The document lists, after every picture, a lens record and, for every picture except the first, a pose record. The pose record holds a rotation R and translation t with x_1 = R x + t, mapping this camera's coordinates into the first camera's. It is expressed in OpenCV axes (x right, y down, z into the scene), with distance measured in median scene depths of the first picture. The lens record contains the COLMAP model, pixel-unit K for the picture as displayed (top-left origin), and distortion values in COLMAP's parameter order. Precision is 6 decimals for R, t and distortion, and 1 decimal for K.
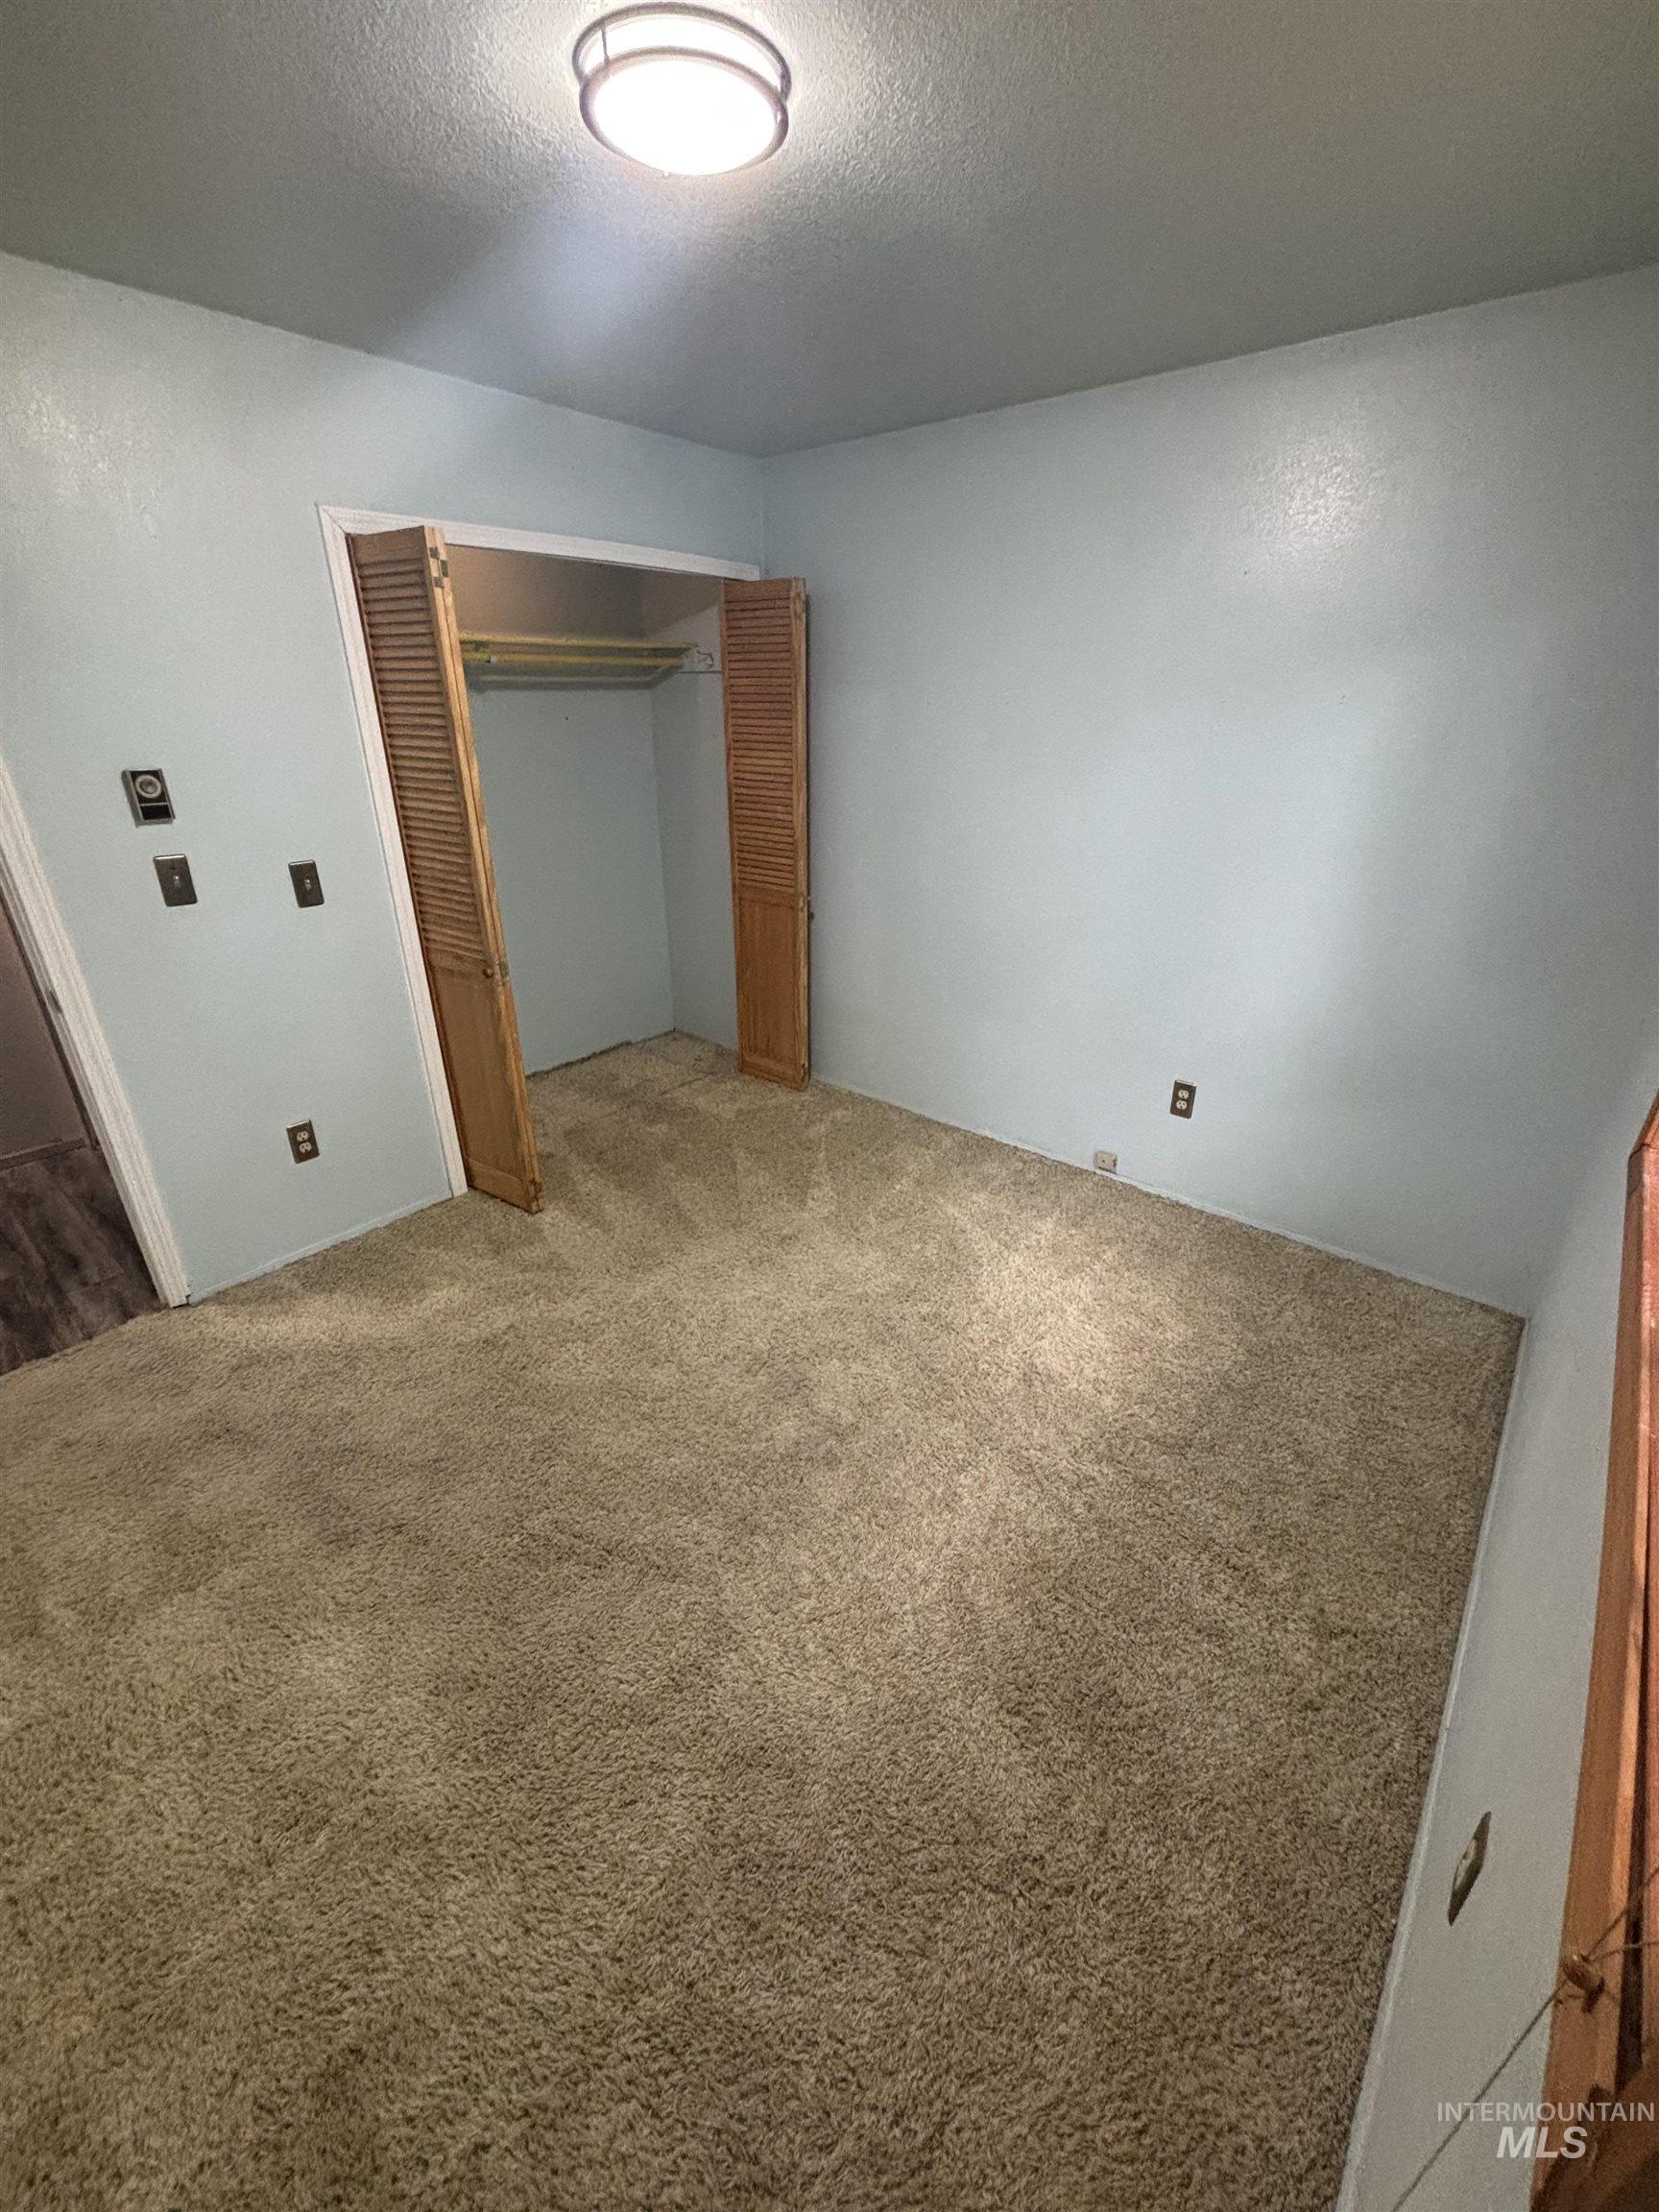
lens RADIAL K [[885.1, 0, 827.4], [0, 885.1, 1108.4], [0, 0, 1]] dist [0.001634, 0.000036]
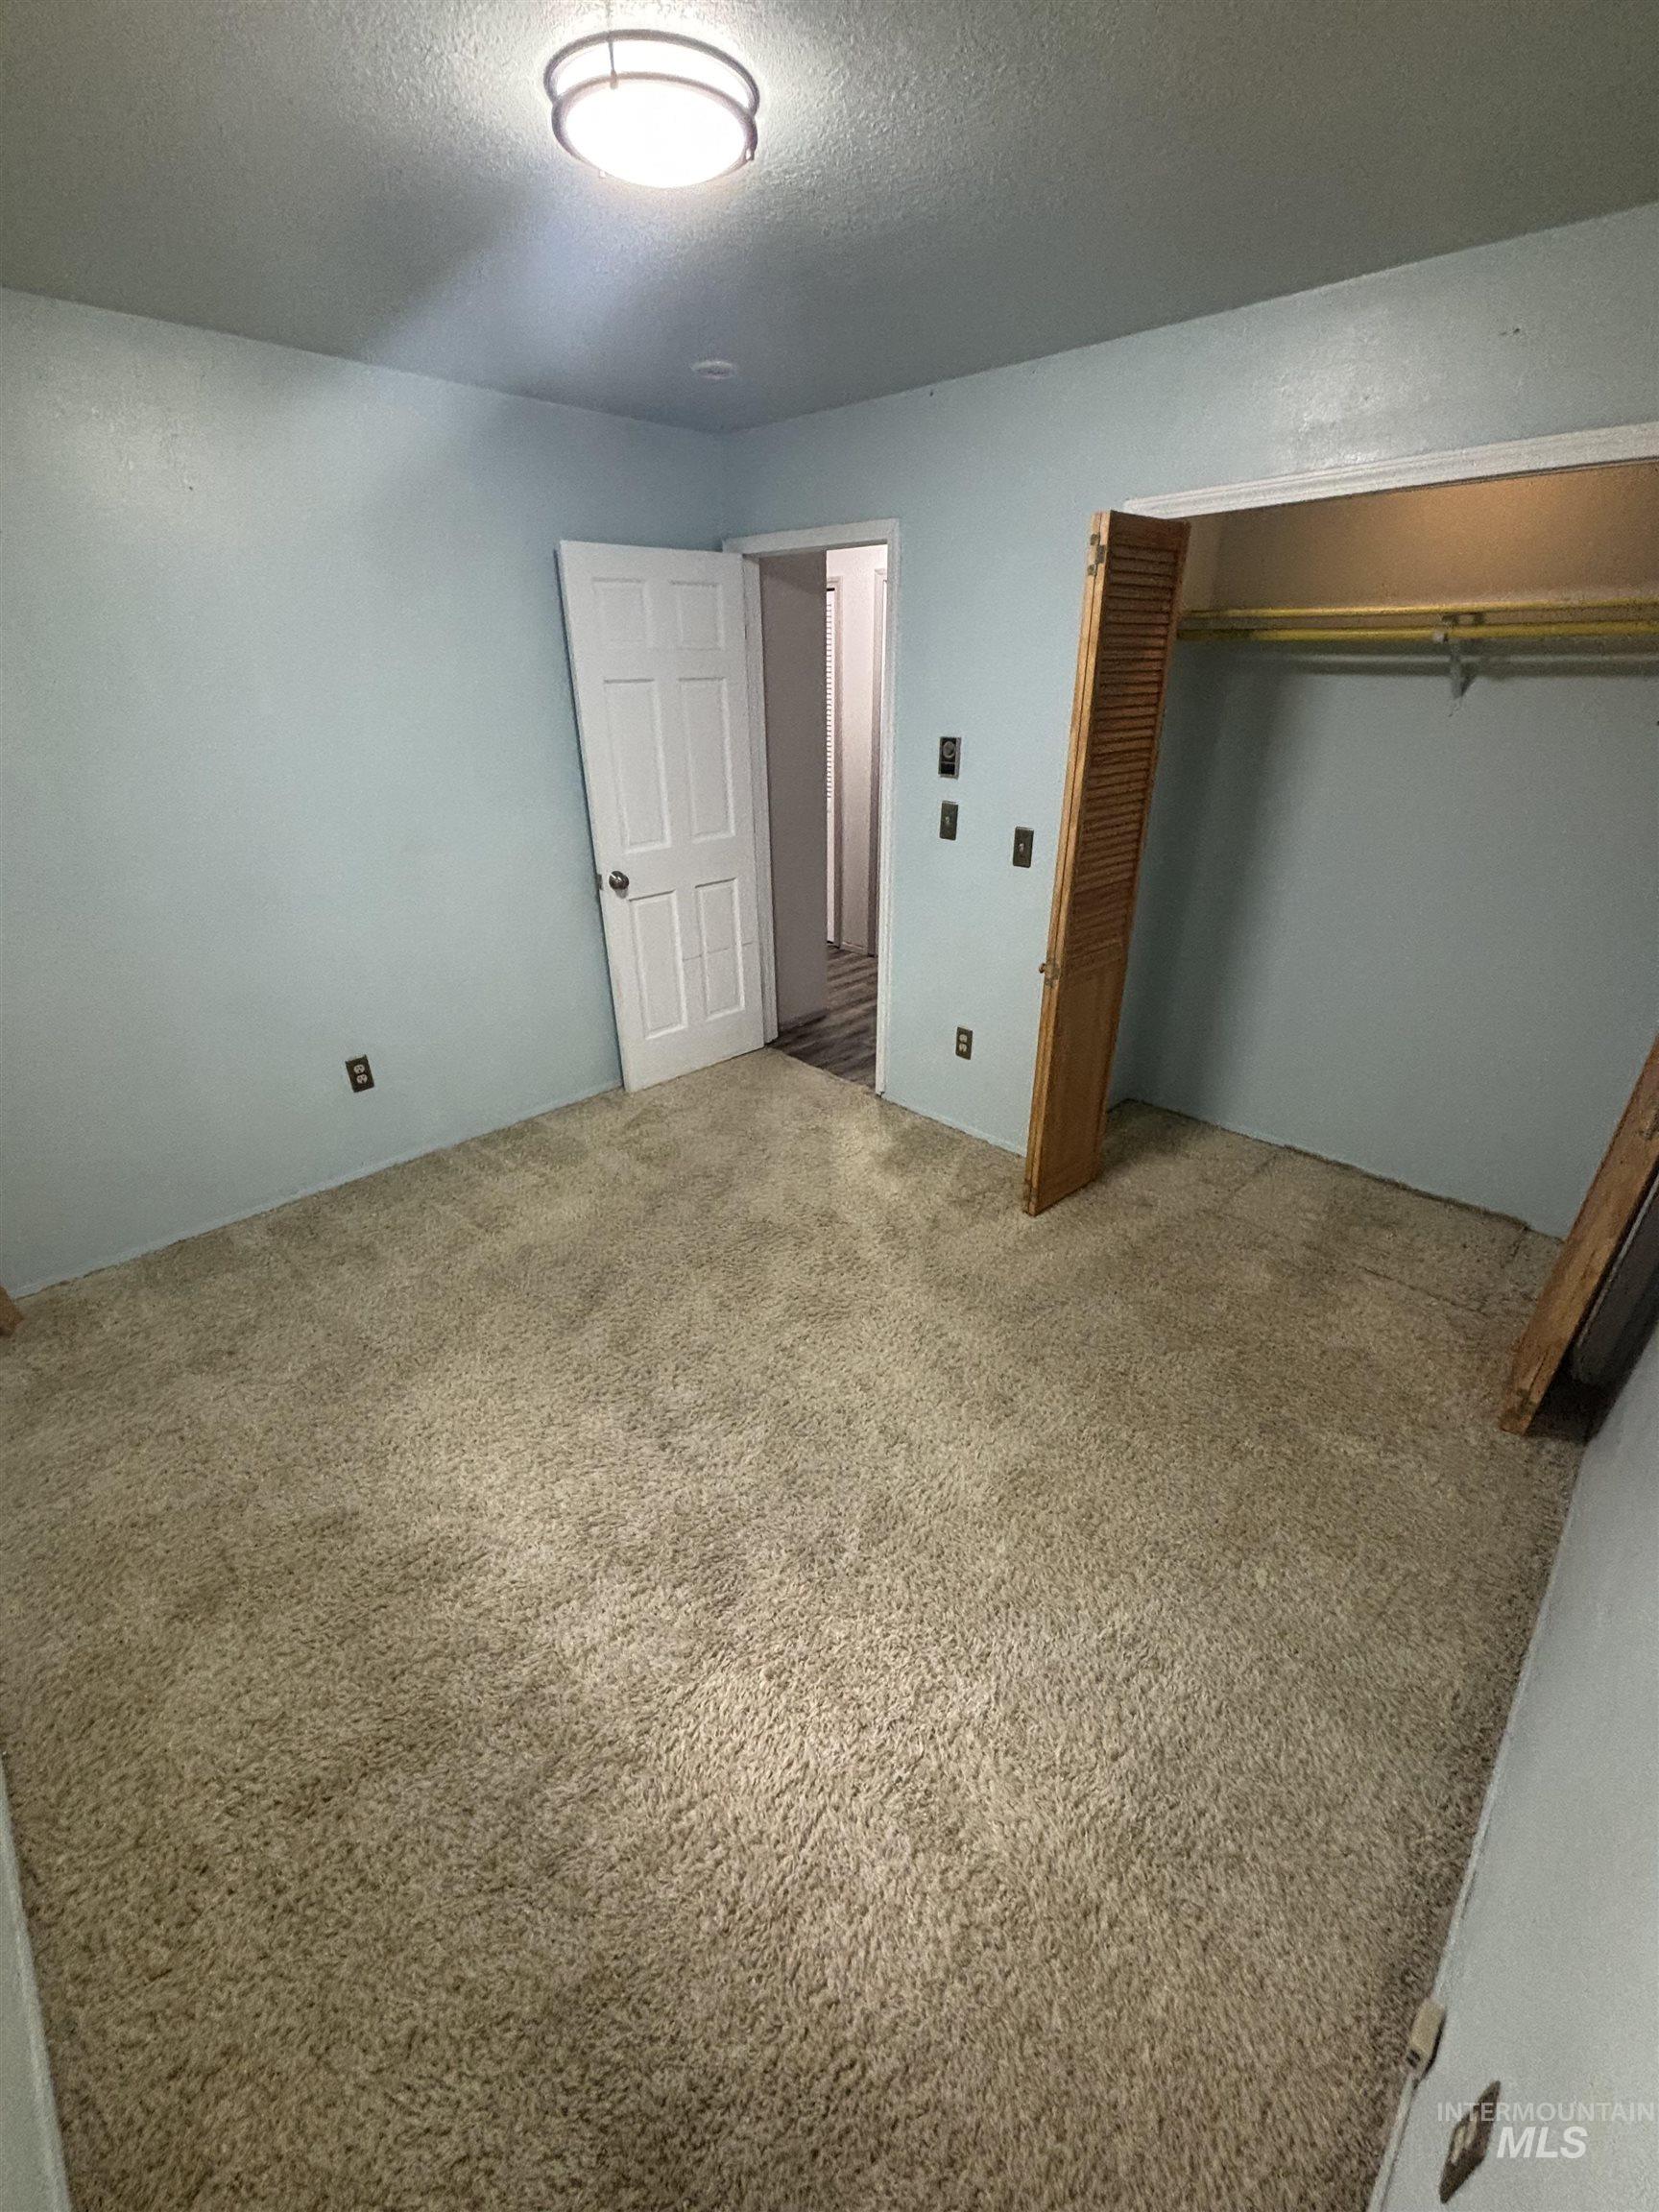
lens RADIAL K [[885.1, 0, 827.4], [0, 885.1, 1108.4], [0, 0, 1]] dist [0.001634, 0.000036]
pose [[-0.078818, 0.444283, -0.892413, 0.631366], [-0.414776, 0.799417, 0.434619, -0.381038], [0.906503, 0.404407, 0.121270, 0.772603]]
